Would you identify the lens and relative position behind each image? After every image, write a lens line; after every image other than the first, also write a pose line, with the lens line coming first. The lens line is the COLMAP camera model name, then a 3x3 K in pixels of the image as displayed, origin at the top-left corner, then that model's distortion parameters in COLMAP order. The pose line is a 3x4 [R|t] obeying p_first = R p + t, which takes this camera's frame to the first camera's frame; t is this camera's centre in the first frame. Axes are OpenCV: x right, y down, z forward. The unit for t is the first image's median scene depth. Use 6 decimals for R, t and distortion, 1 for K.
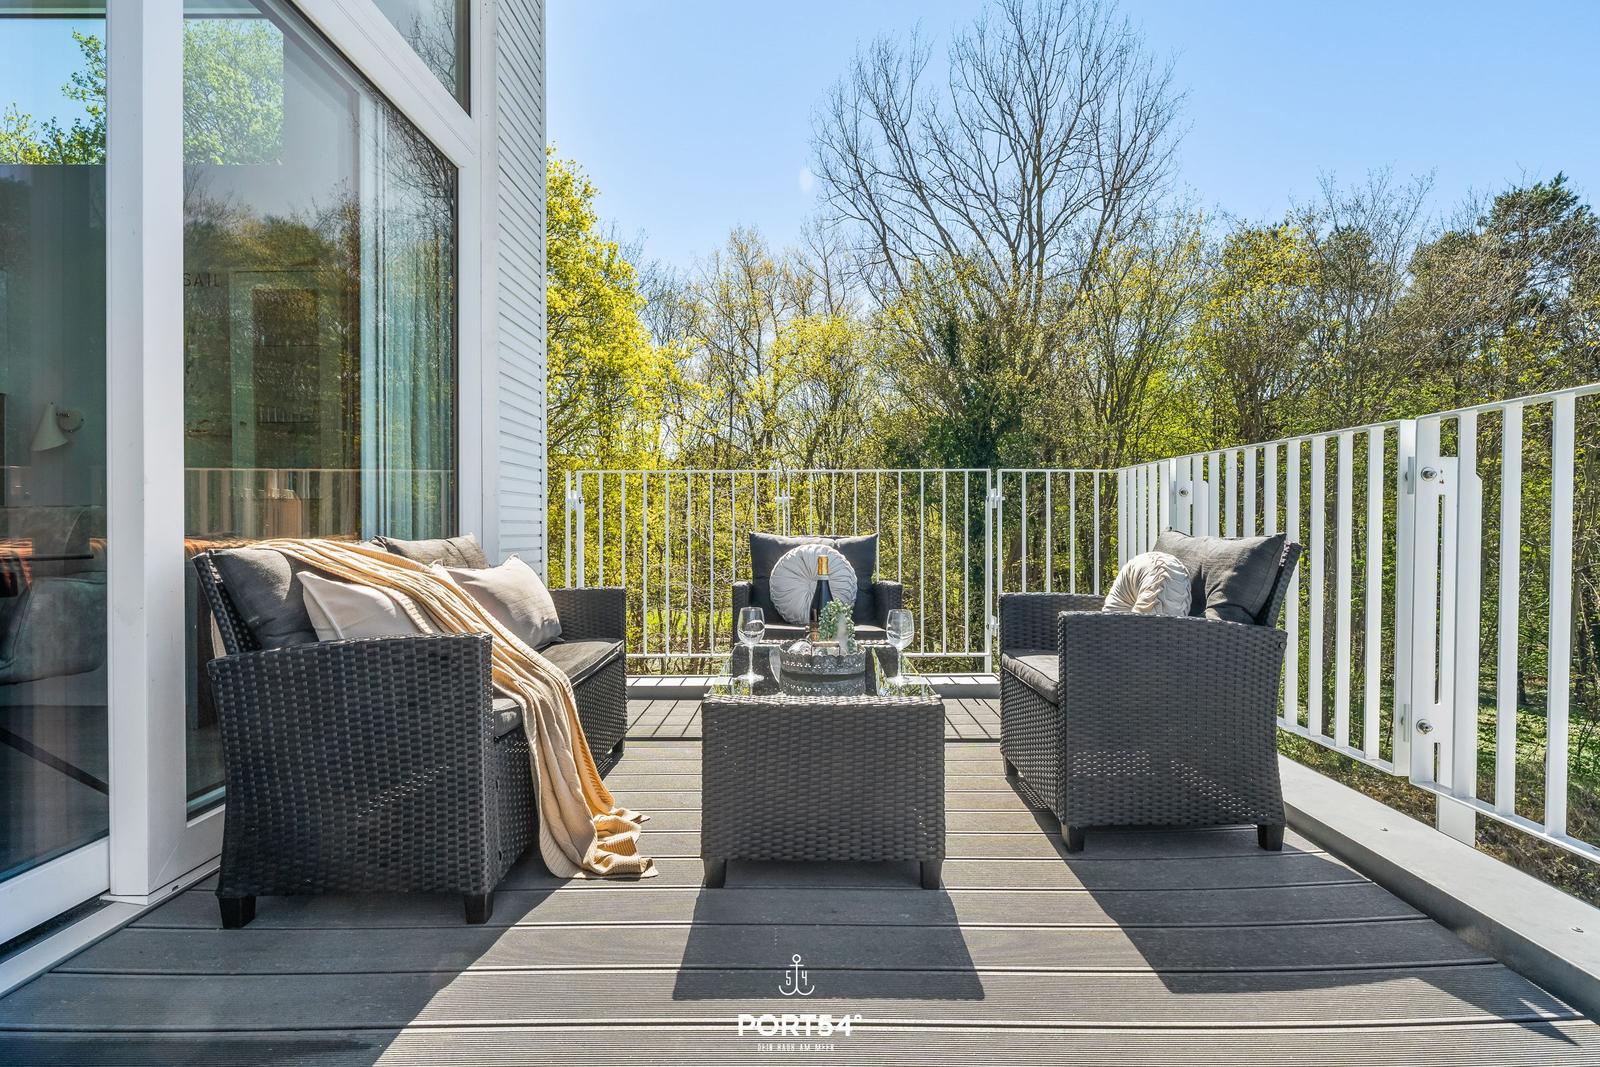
lens RADIAL K [[748.1, 0, 800.0], [0, 748.1, 533.5], [0, 0, 1]] dist [-0.004412, -0.001557]
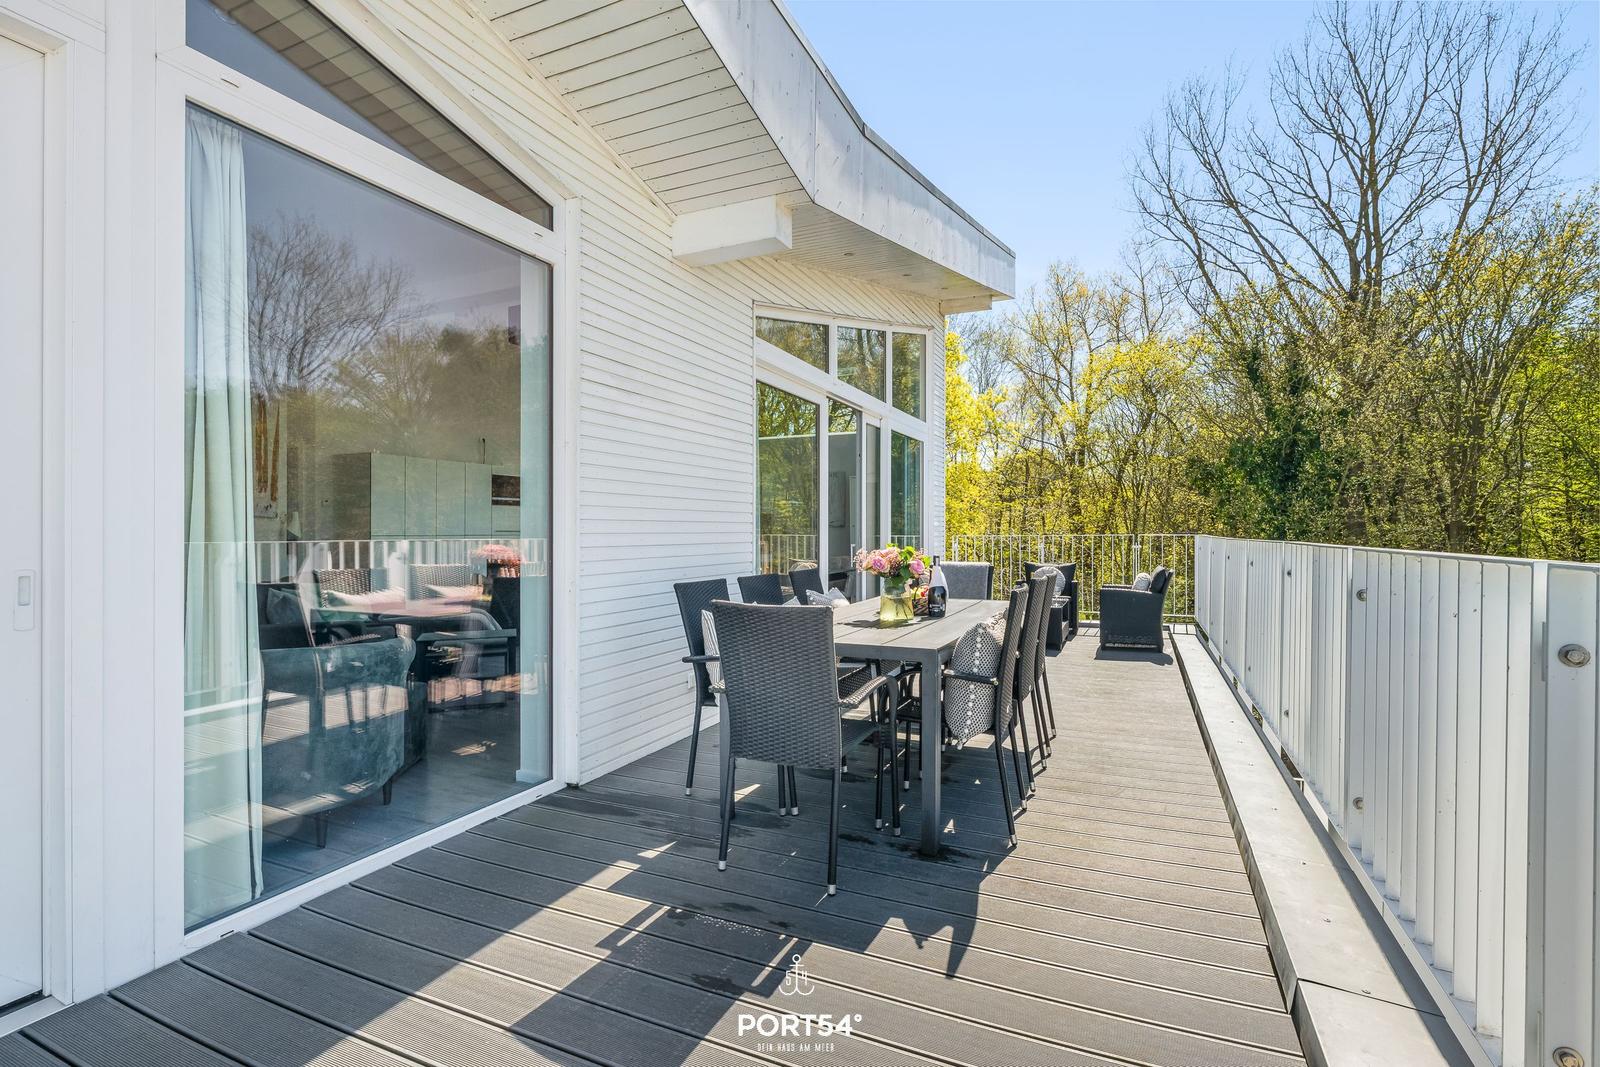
lens RADIAL K [[708.3, 0, 805.8], [0, 708.3, 535.0], [0, 0, 1]] dist [0.000498, 0.000830]
pose [[0.912627, 0.000673, -0.408793, 0.018548], [-0.002873, 0.999985, -0.004768, -0.005871], [0.408784, 0.005525, 0.912614, -0.125149]]
